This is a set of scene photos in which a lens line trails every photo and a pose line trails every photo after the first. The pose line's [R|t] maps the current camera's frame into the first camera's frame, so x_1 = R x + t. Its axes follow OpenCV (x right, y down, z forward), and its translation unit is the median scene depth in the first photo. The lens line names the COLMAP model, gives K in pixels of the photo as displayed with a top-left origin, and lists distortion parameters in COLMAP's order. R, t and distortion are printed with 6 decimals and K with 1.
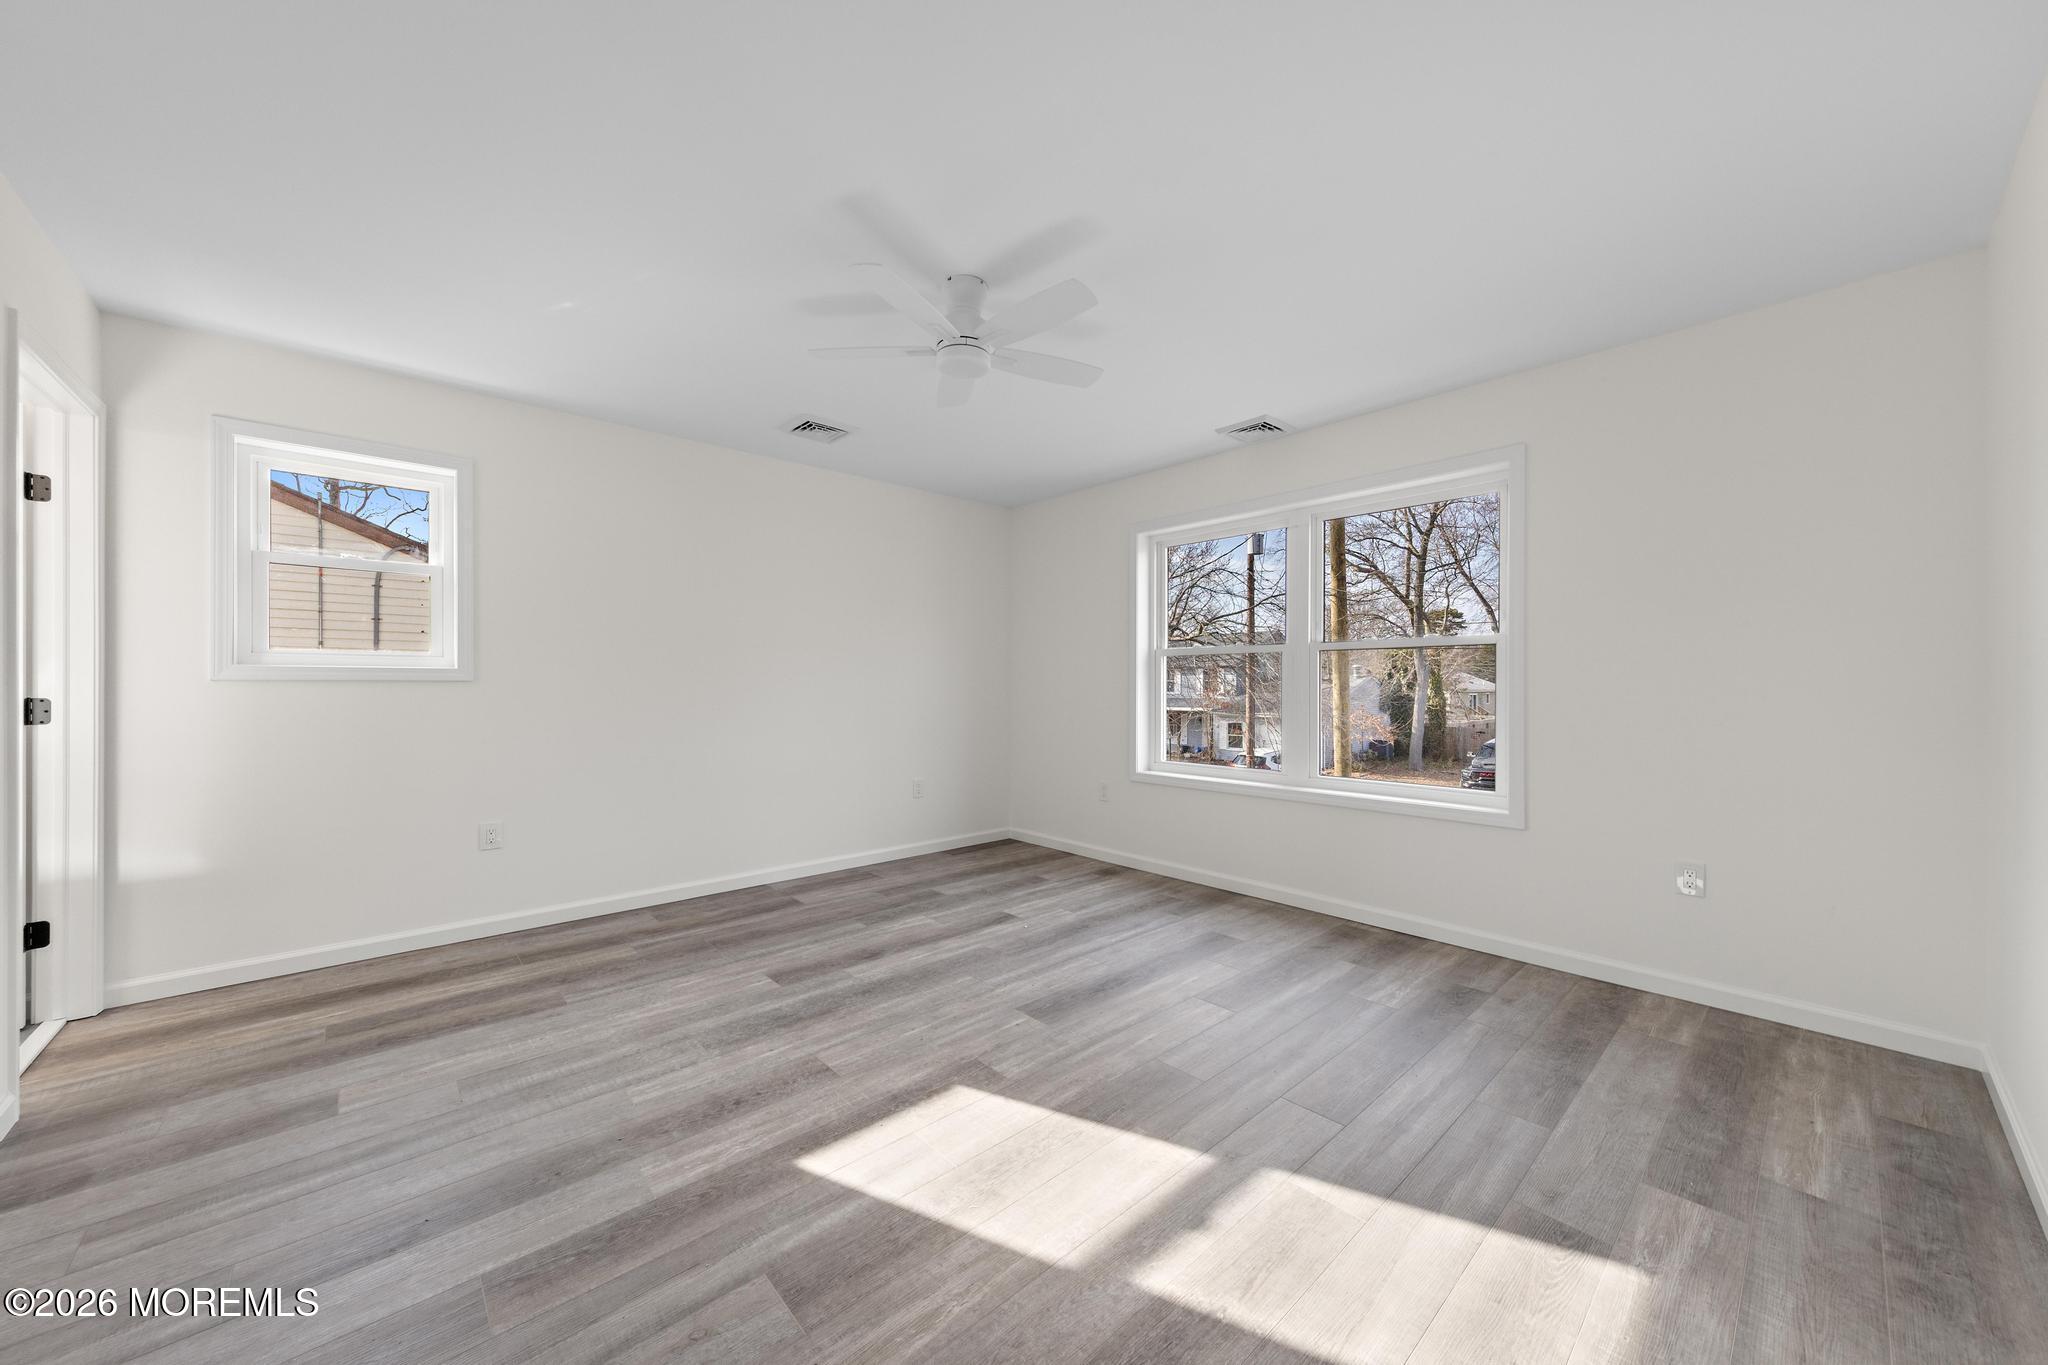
lens RADIAL K [[750.4, 0, 1044.3], [0, 750.4, 680.8], [0, 0, 1]] dist [0.006103, -0.001573]
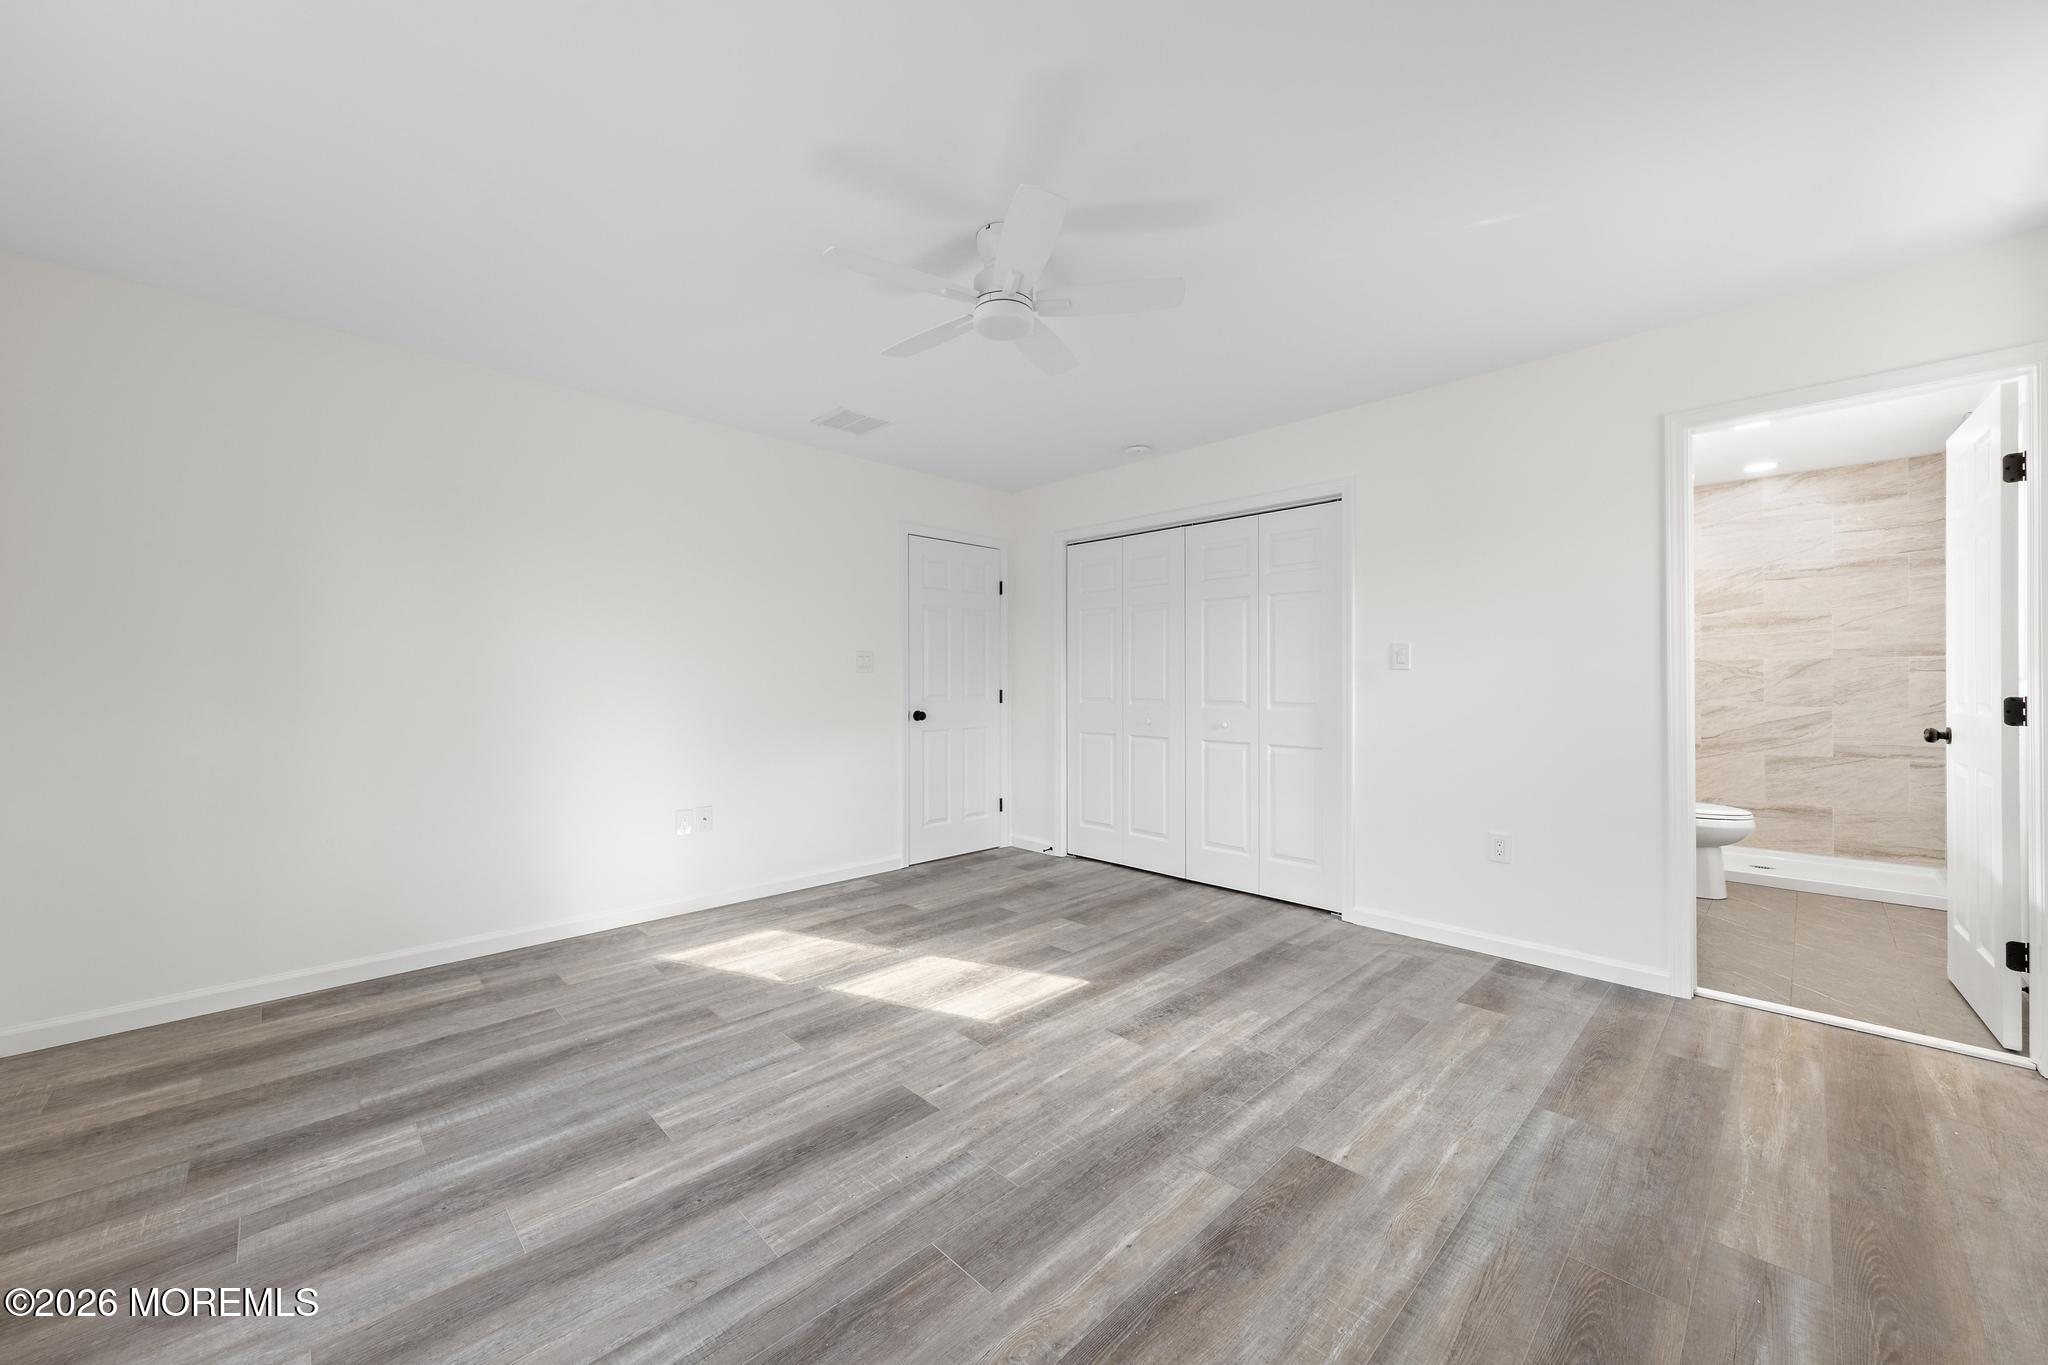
lens RADIAL K [[750.4, 0, 1031.6], [0, 750.4, 674.8], [0, 0, 1]] dist [0.006103, -0.001573]
pose [[-0.999717, -0.001689, -0.023722, -0.114564], [-0.001360, 0.999903, -0.013889, 0.010570], [0.023744, -0.013853, -0.999622, 1.802701]]
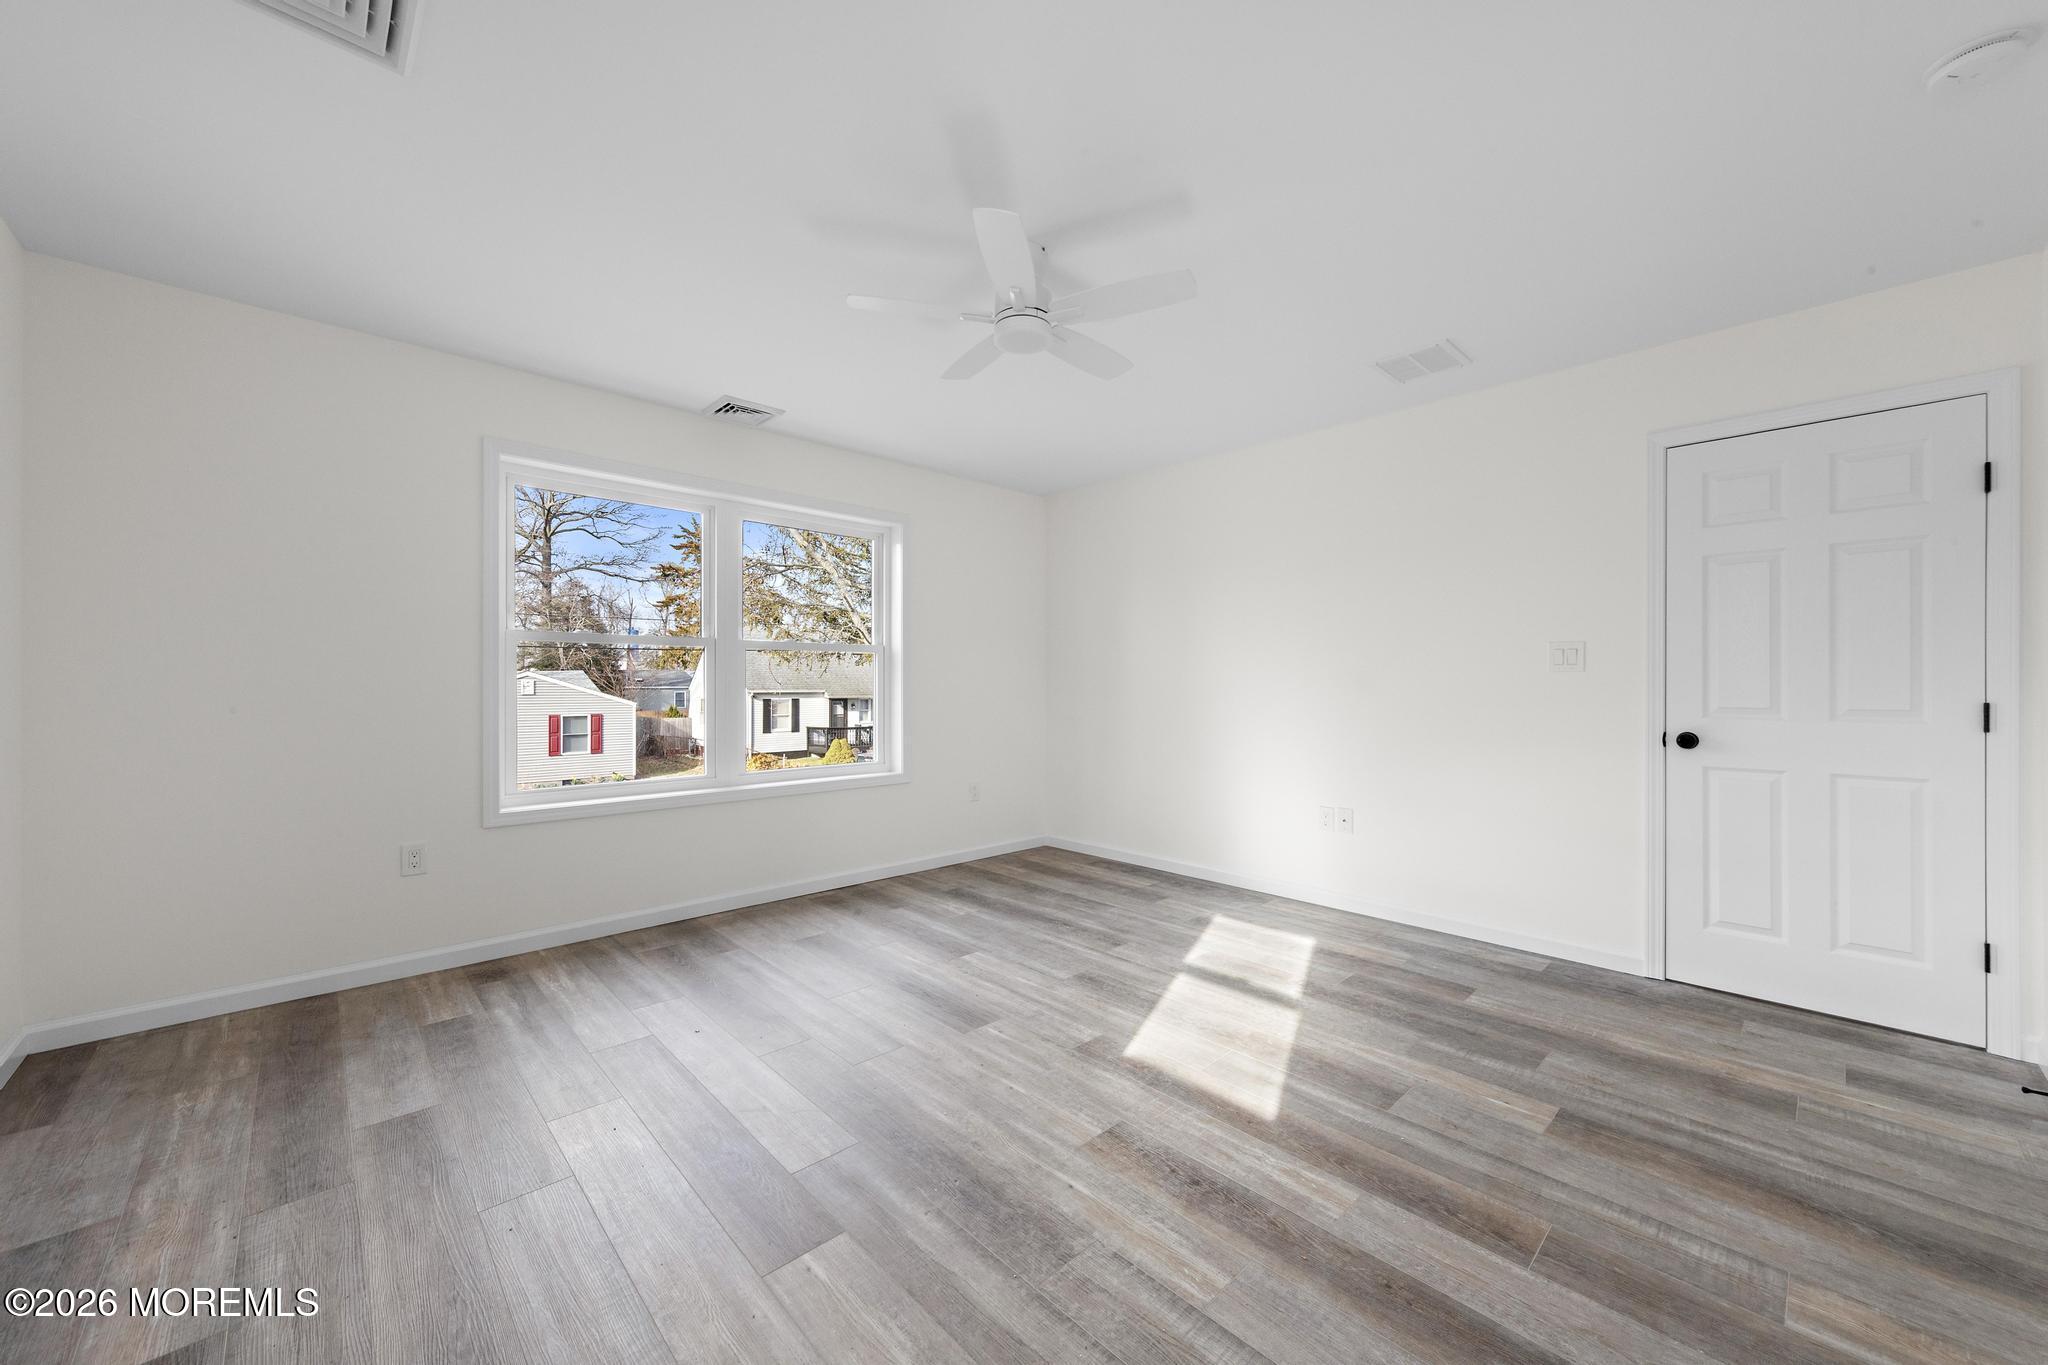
lens RADIAL K [[750.4, 0, 1031.1], [0, 750.4, 687.5], [0, 0, 1]] dist [0.006103, -0.001573]
pose [[-0.016493, -0.006050, 0.999846, -0.986646], [-0.005174, 0.999969, 0.005965, 0.003745], [-0.999851, -0.005075, -0.016524, 0.954828]]
